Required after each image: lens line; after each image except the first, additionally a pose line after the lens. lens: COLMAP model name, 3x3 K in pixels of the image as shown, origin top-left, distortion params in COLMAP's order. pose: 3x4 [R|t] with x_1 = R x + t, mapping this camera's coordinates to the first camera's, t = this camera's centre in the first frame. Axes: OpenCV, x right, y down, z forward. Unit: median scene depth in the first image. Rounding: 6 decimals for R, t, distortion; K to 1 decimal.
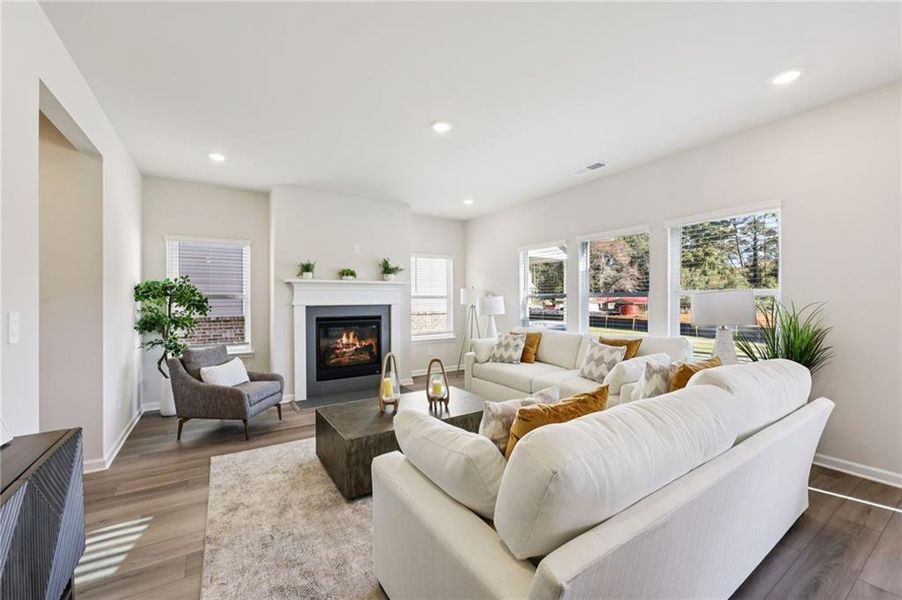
lens RADIAL K [[360.6, 0, 450.1], [0, 360.6, 298.4], [0, 0, 1]] dist [-0.001000, 0.000622]
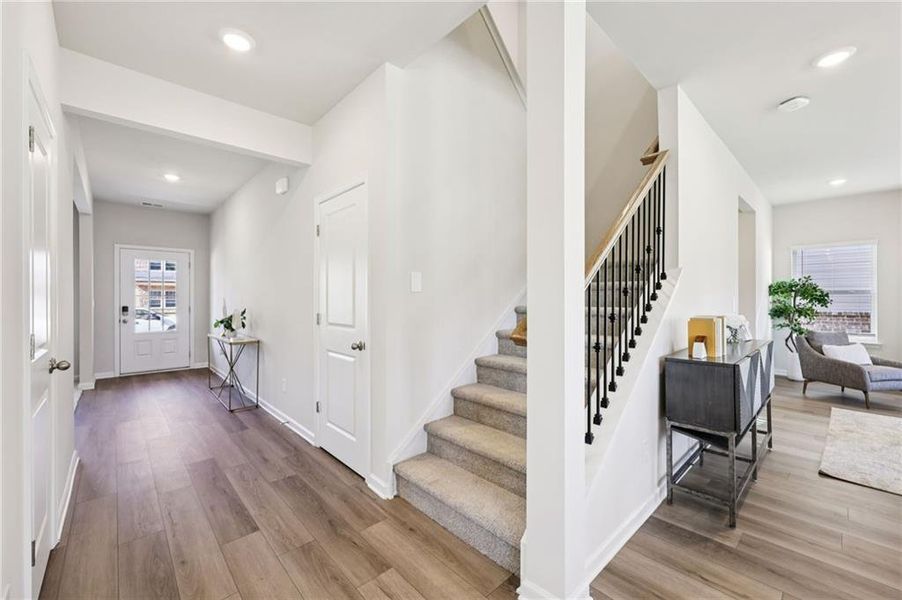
lens RADIAL K [[360.6, 0, 450.9], [0, 360.6, 297.7], [0, 0, 1]] dist [-0.001000, 0.000622]
pose [[0.170274, 0.002077, -0.985395, 0.293969], [0.004914, 0.999984, 0.002956, 0.004421], [0.985384, -0.005345, 0.170261, -0.440316]]
